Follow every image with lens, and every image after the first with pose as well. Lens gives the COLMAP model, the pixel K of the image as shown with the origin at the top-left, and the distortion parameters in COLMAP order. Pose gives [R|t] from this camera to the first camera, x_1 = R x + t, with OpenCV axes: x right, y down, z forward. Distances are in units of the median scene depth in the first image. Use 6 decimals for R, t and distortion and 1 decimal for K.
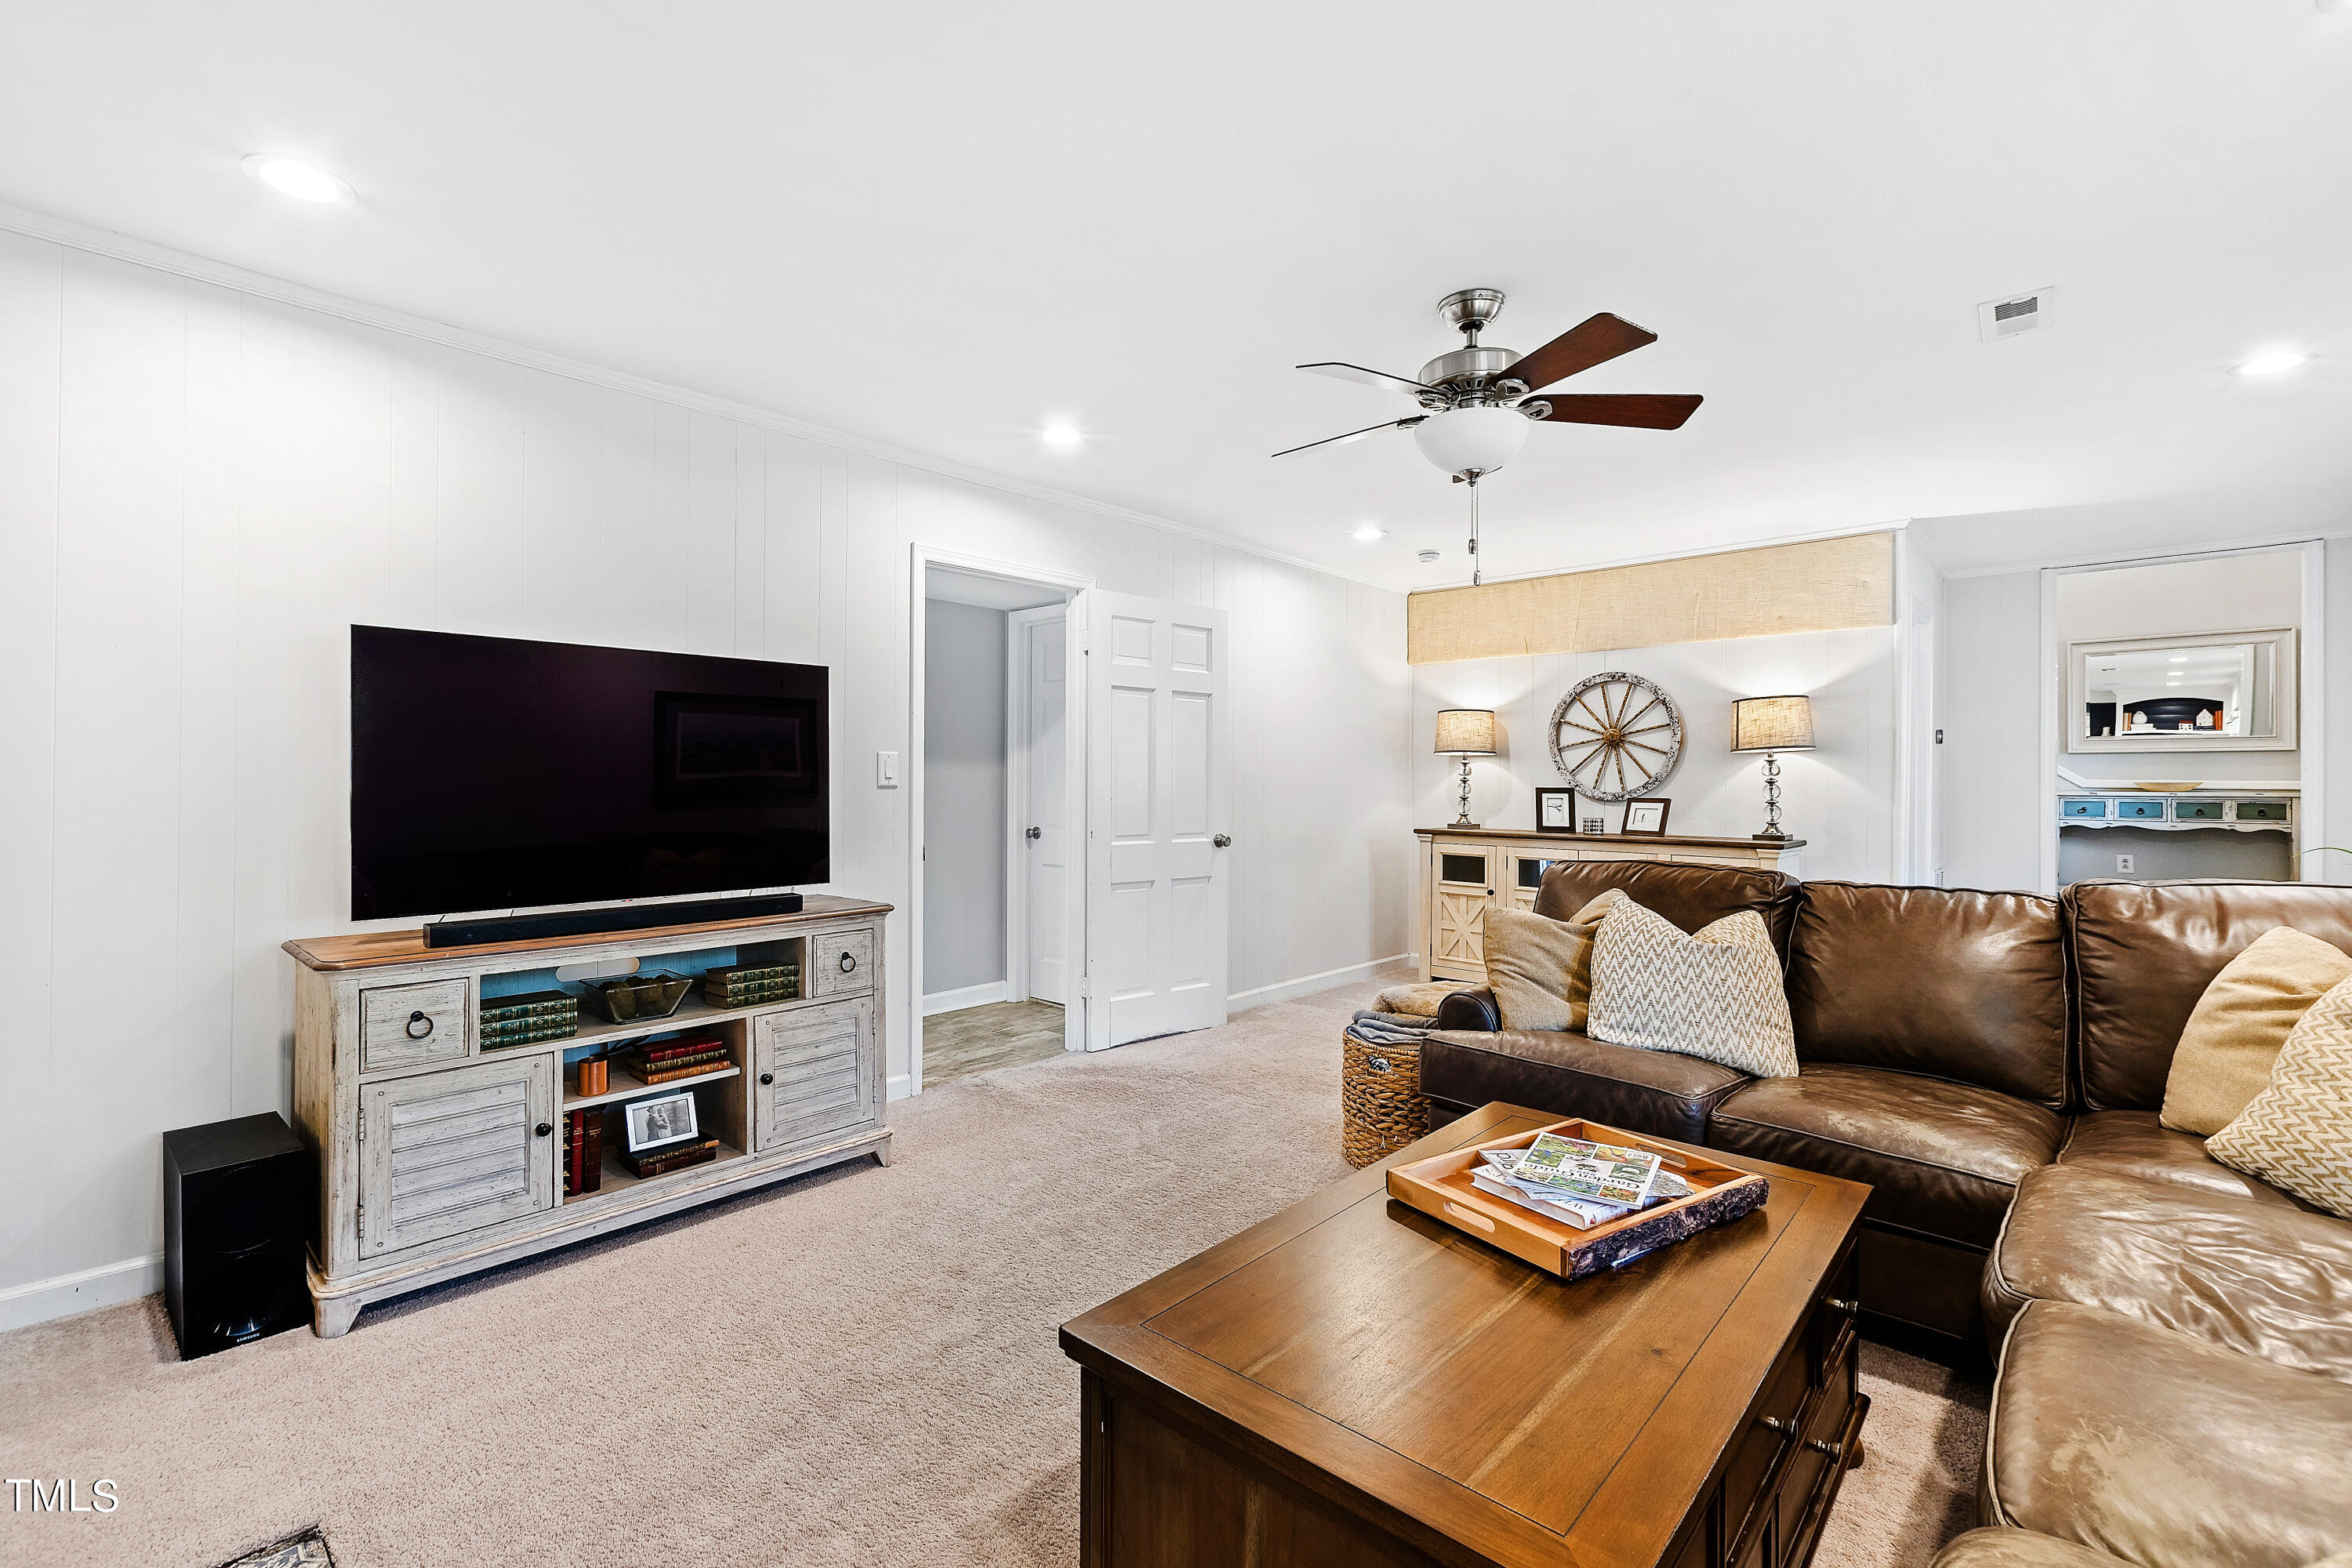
lens RADIAL K [[1028.3, 0, 1176.0], [0, 1028.3, 784.0], [0, 0, 1]] dist [-0.001014, -0.000462]
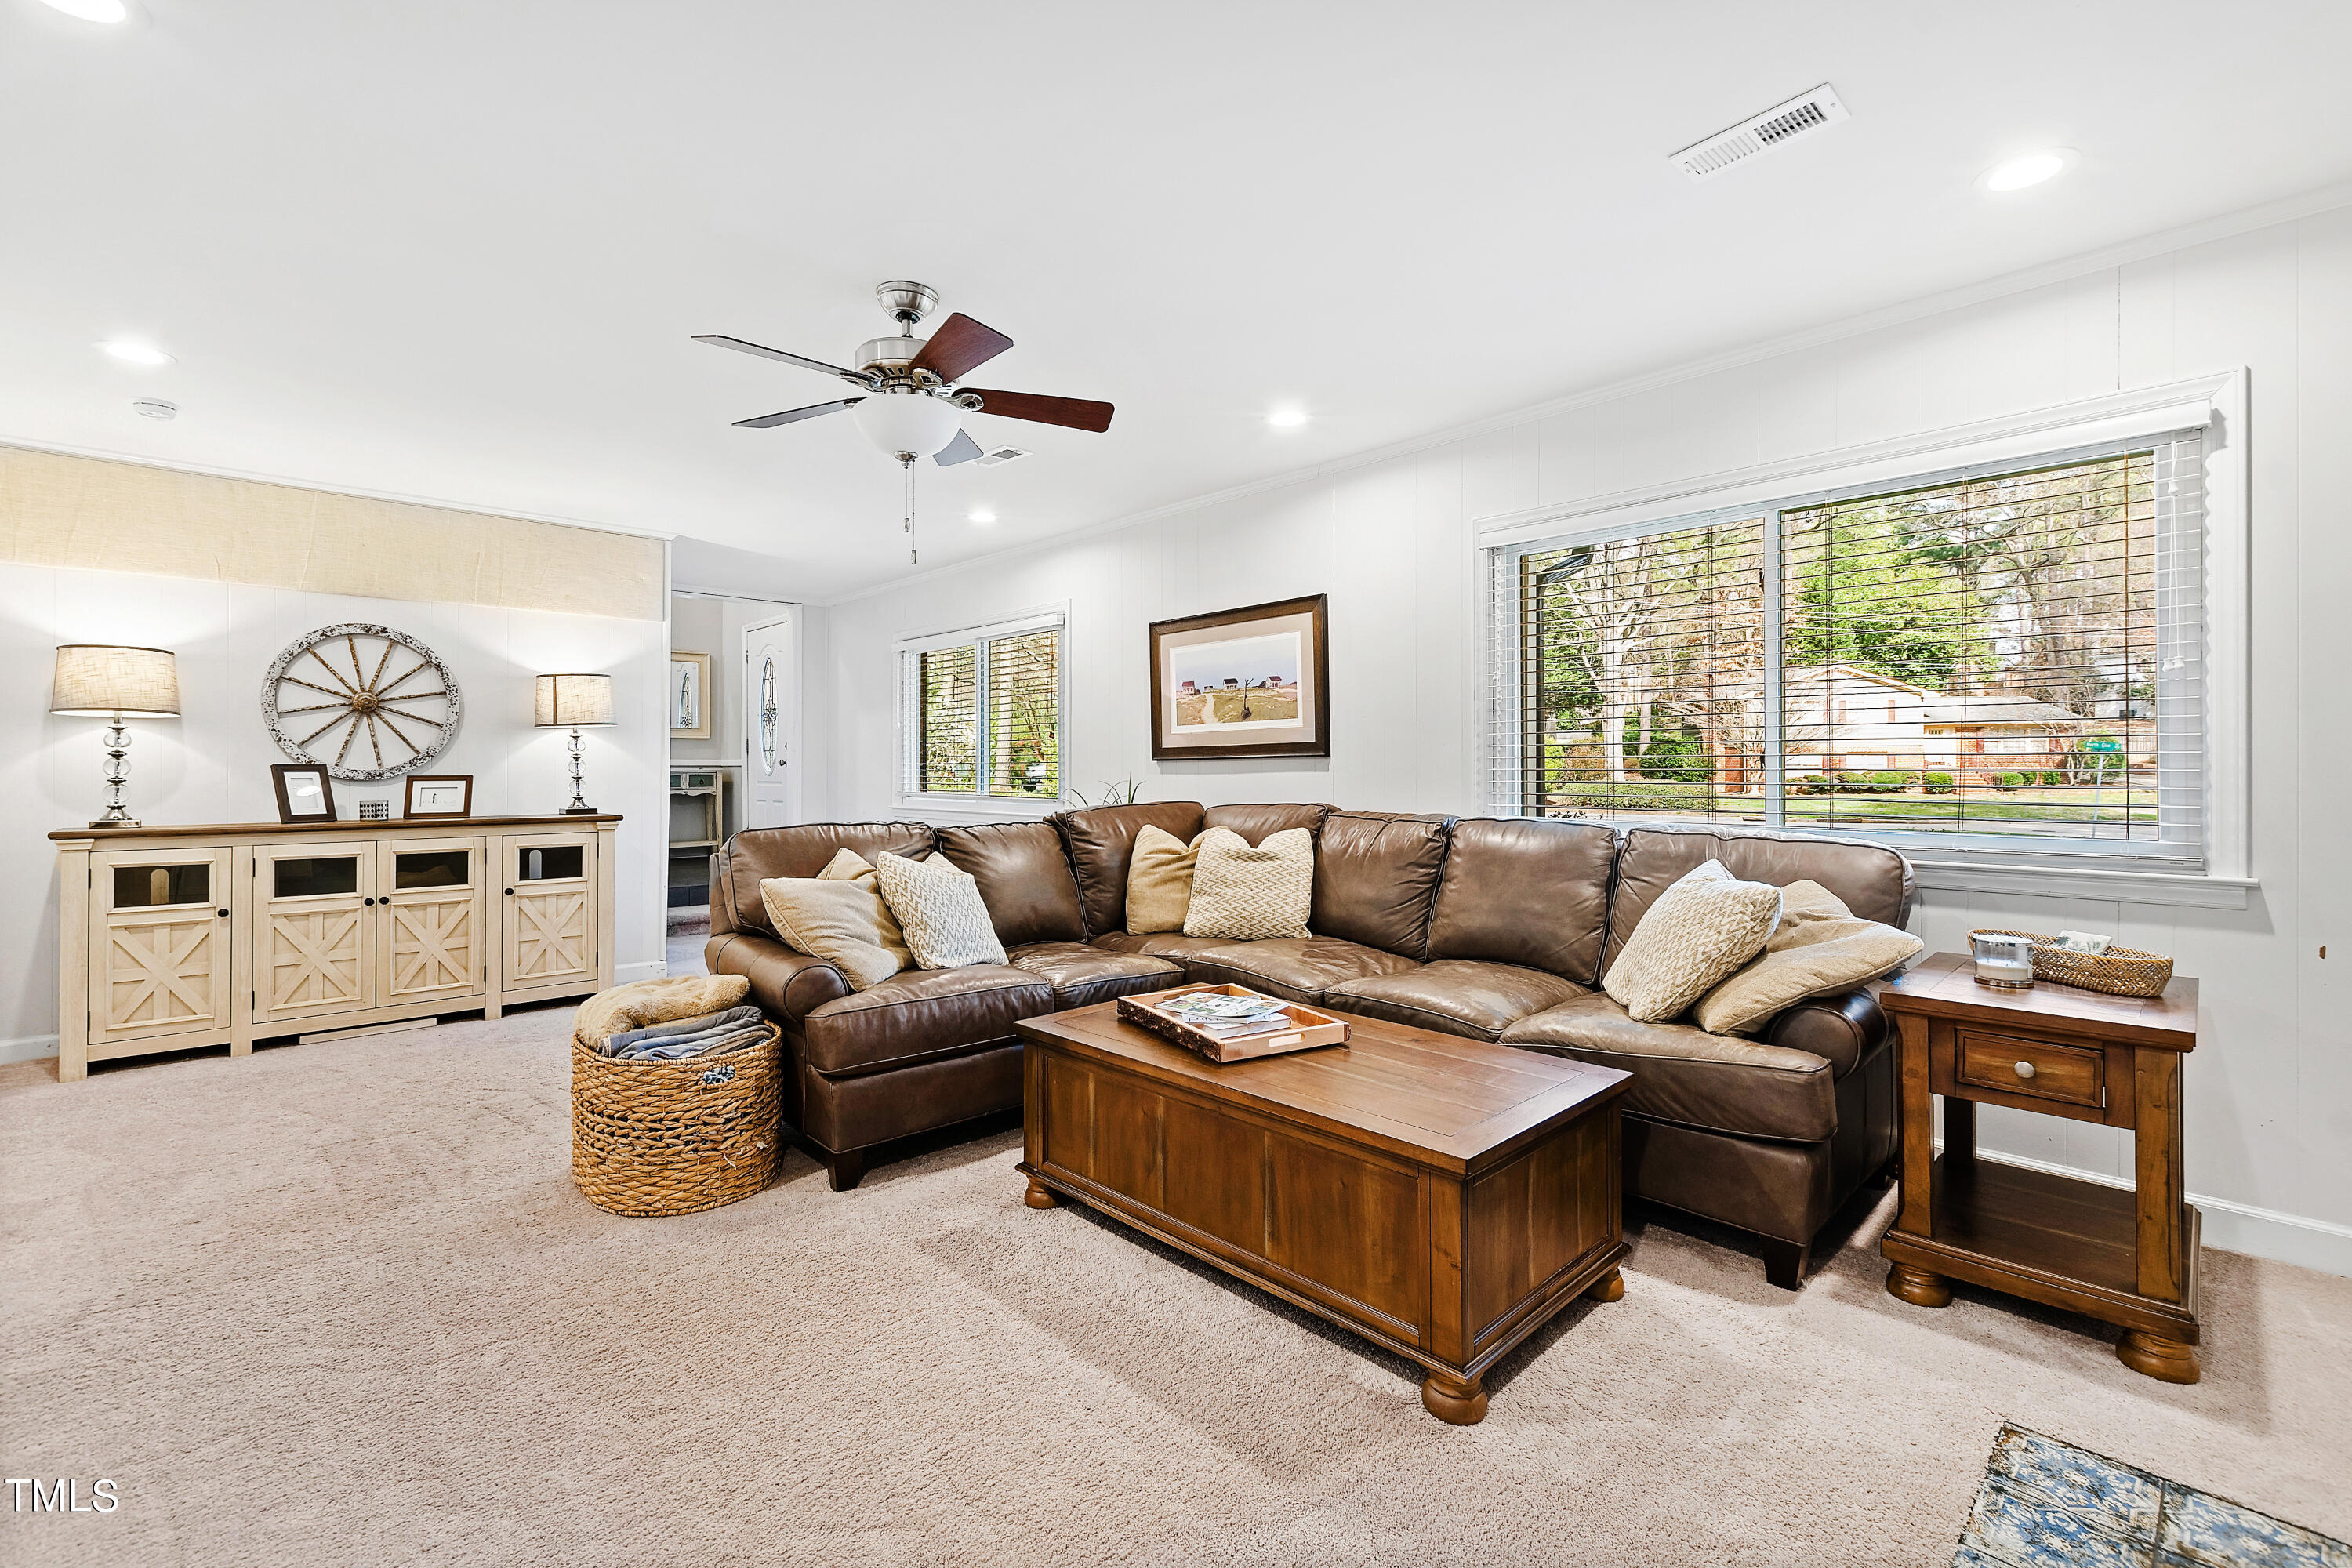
lens RADIAL K [[1022.7, 0, 1157.6], [0, 1022.7, 761.7], [0, 0, 1]] dist [0.002071, 0.000059]
pose [[0.069018, 0.000827, 0.997615, -0.358751], [0.005153, 0.999986, -0.001185, 0.006128], [-0.997602, 0.005222, 0.069013, 0.321069]]
